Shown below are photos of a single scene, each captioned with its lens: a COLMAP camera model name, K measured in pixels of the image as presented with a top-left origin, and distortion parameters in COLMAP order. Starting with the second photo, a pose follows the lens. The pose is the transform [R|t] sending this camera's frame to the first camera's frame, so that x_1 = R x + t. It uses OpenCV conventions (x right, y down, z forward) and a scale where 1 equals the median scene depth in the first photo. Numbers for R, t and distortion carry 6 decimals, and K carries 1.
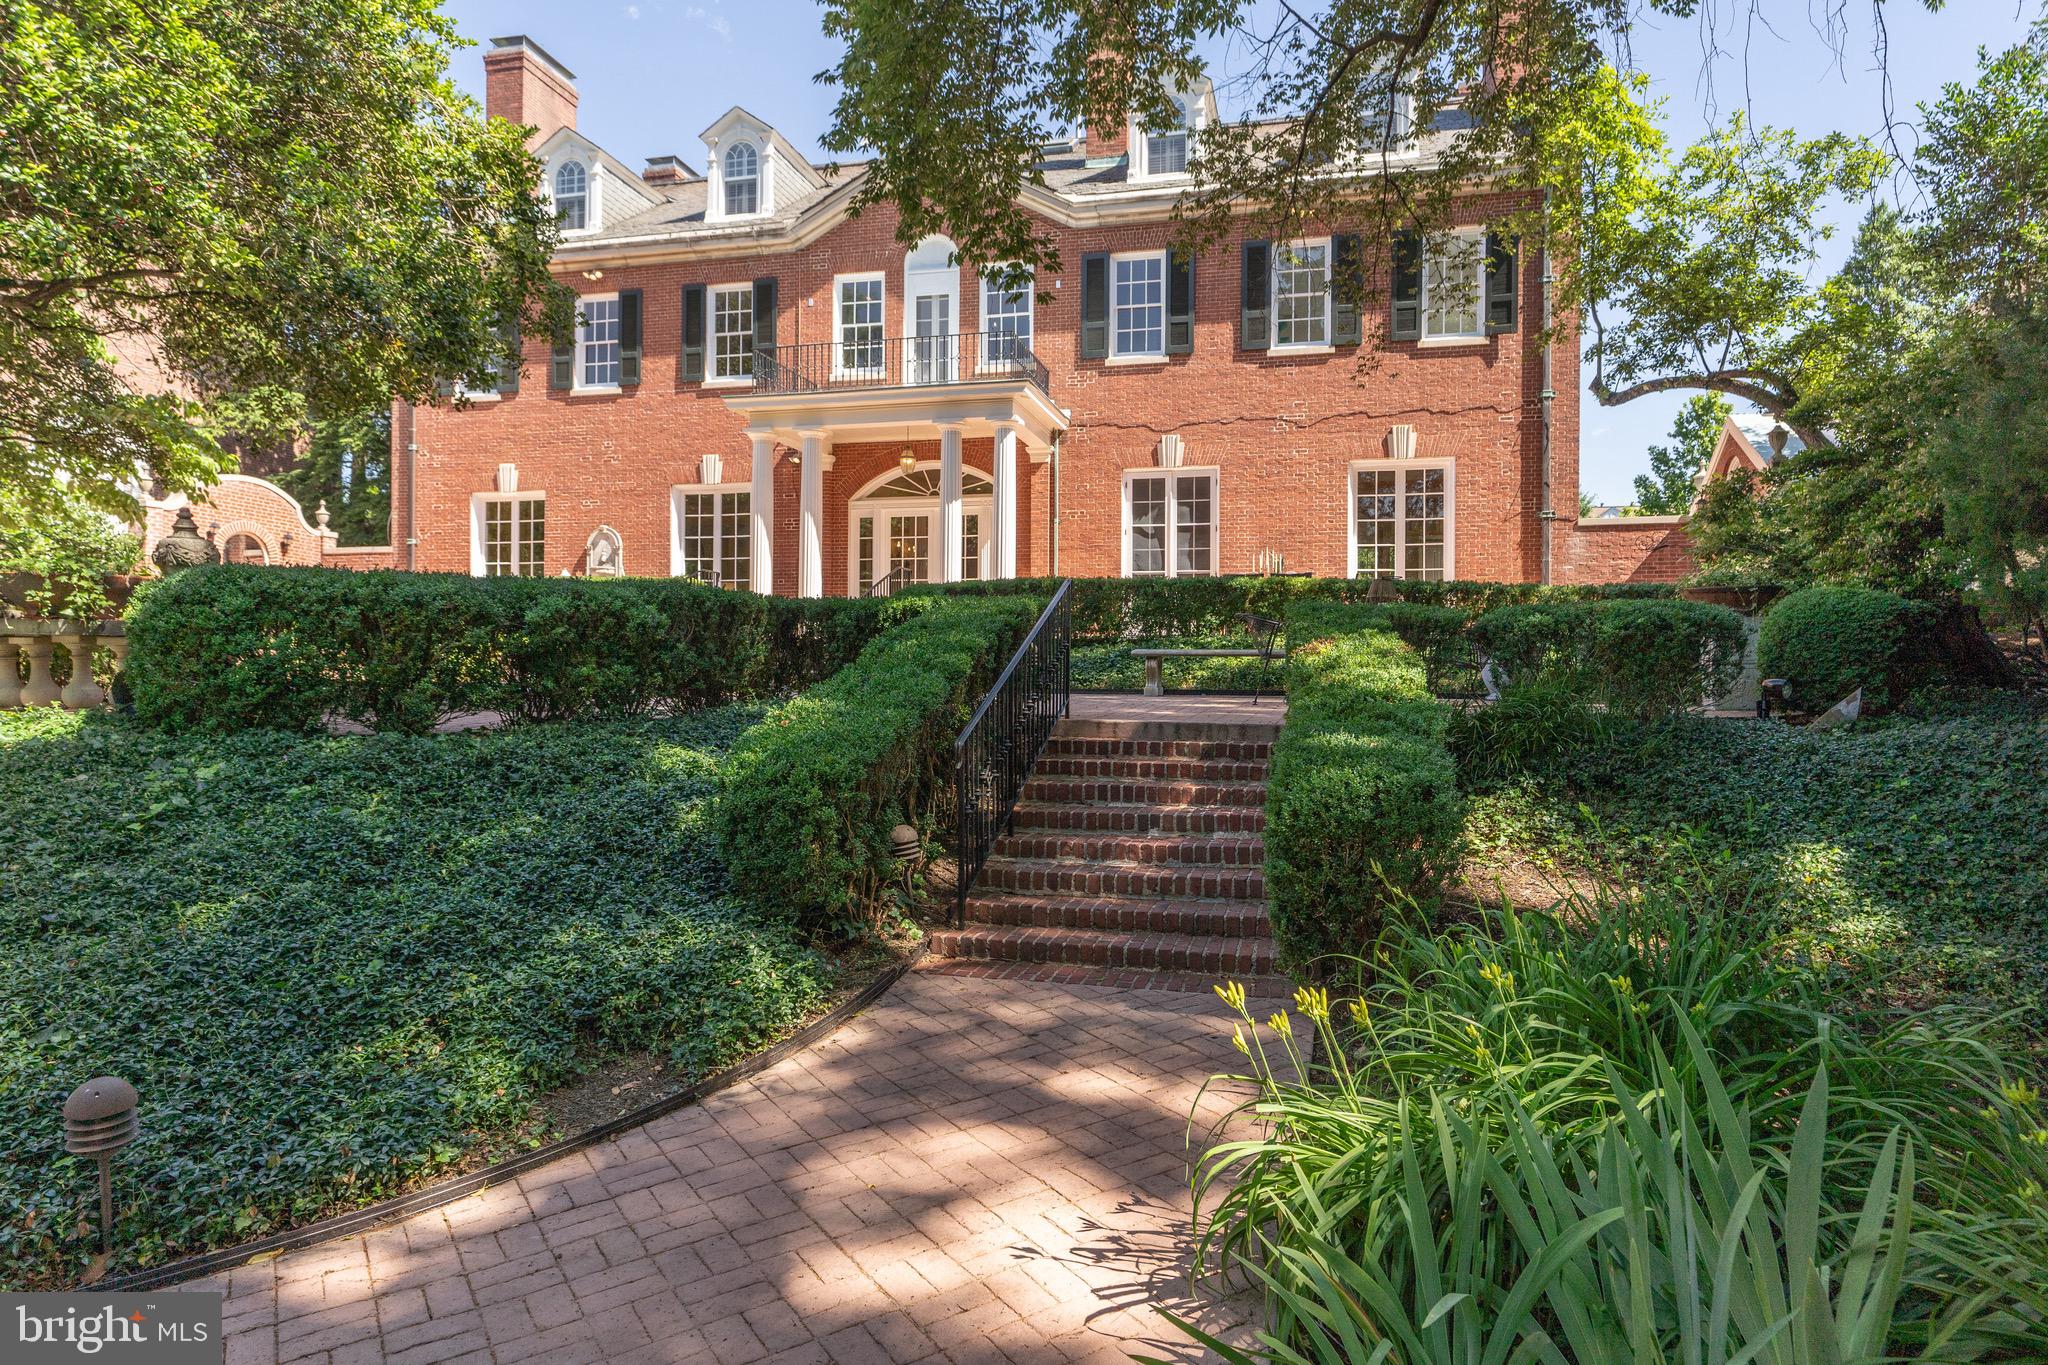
lens RADIAL K [[1242.3, 0, 1022.7], [0, 1242.3, 685.3], [0, 0, 1]] dist [-0.006920, 0.002865]
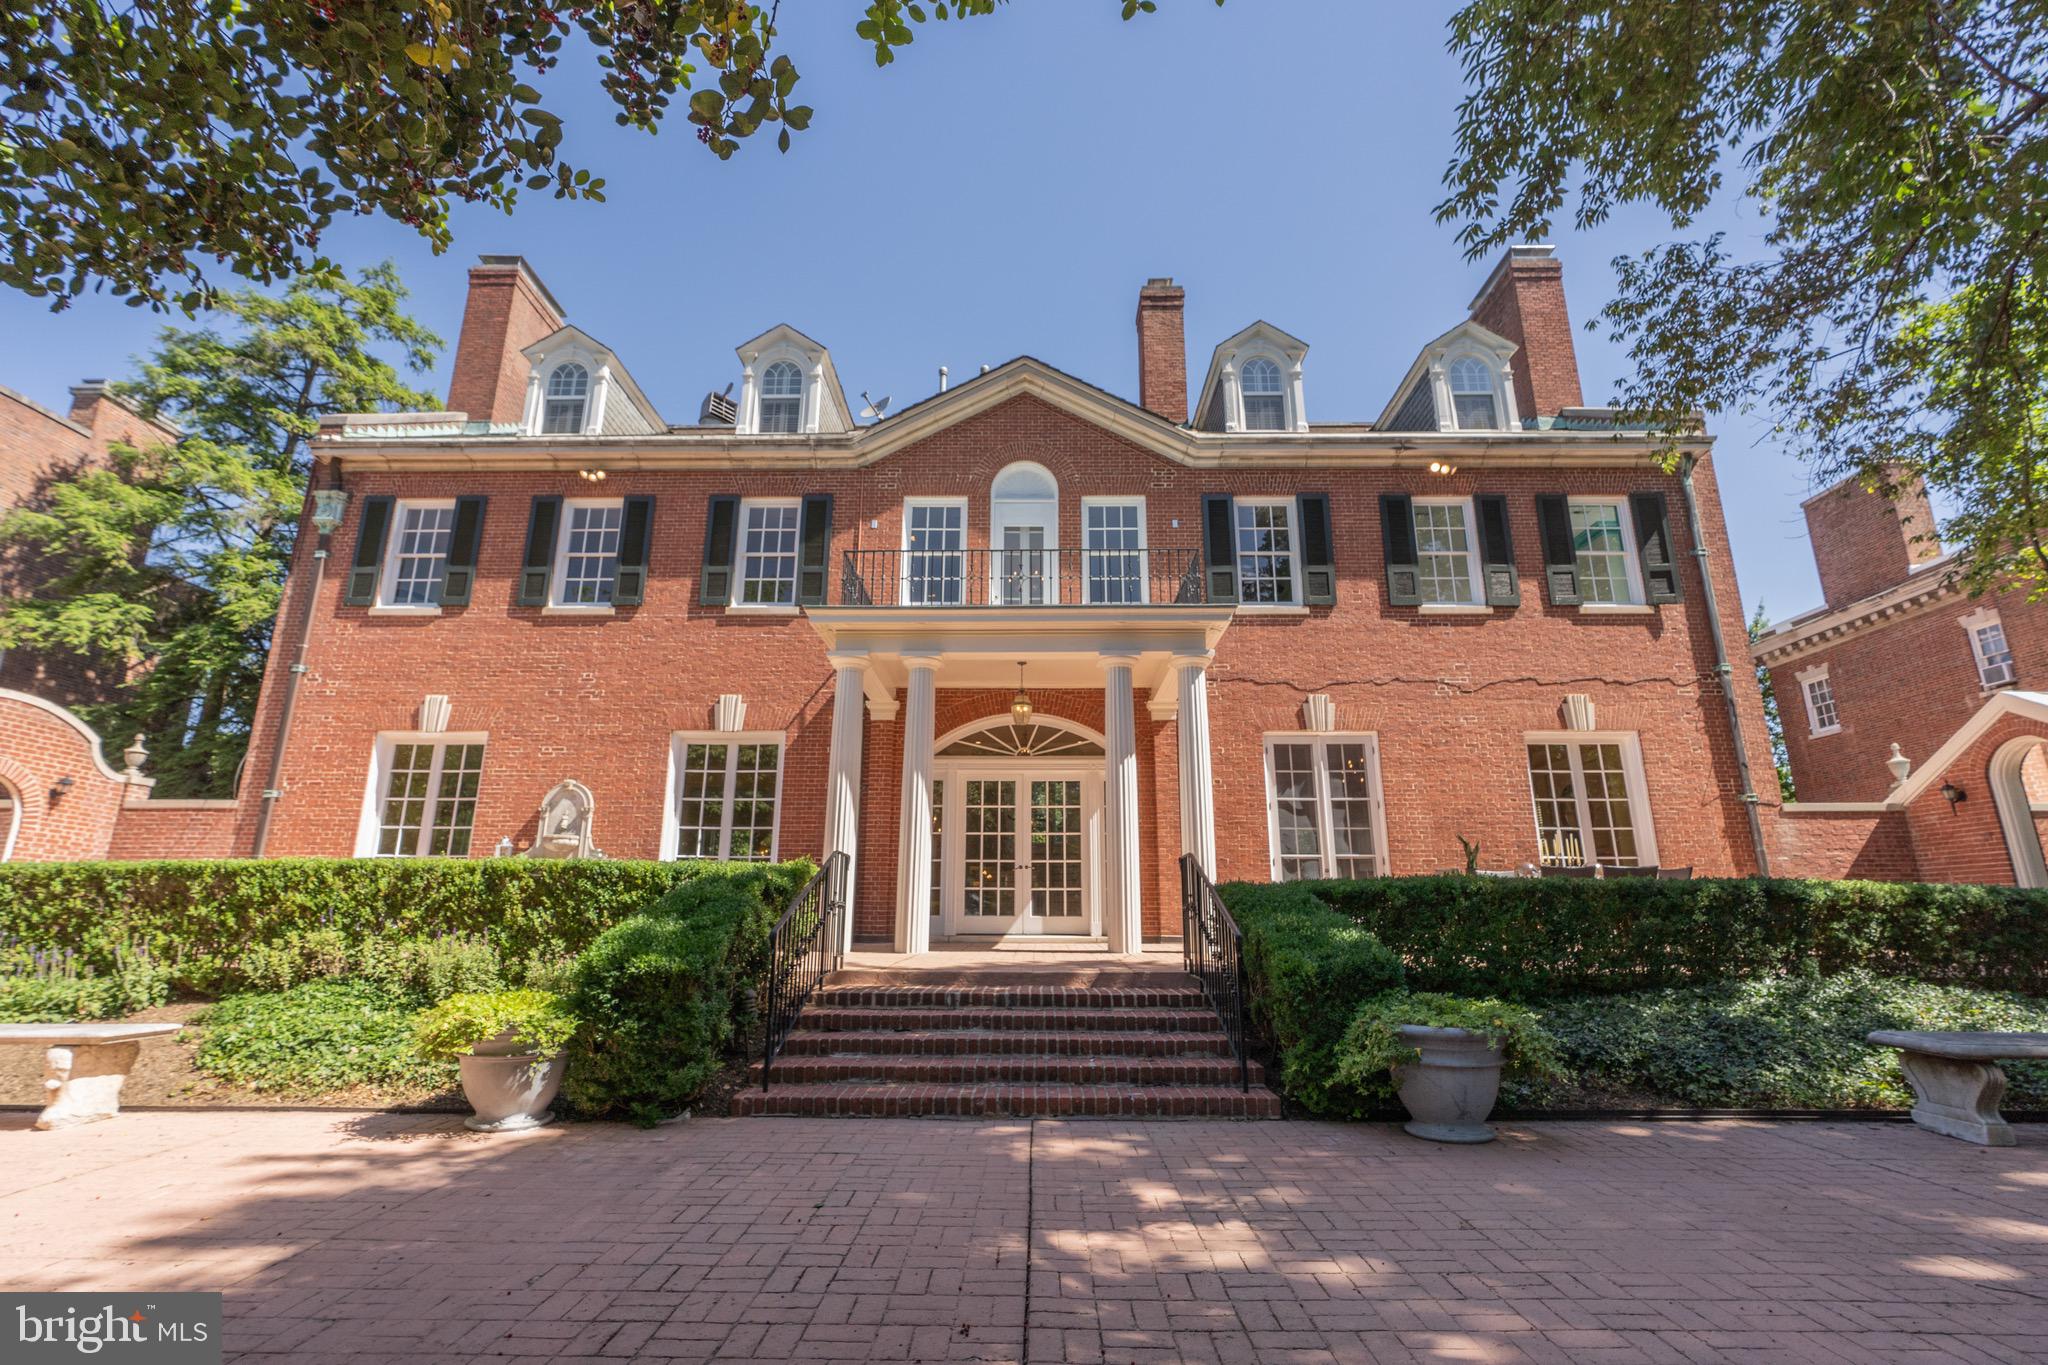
lens RADIAL K [[930.0, 0, 1027.8], [0, 930.0, 679.3], [0, 0, 1]] dist [-0.005356, 0.000794]
pose [[0.973414, 0.055774, 0.222160, -0.202476], [0.003179, 0.966518, -0.256579, -0.043992], [-0.229032, 0.250464, 0.940644, 0.404961]]
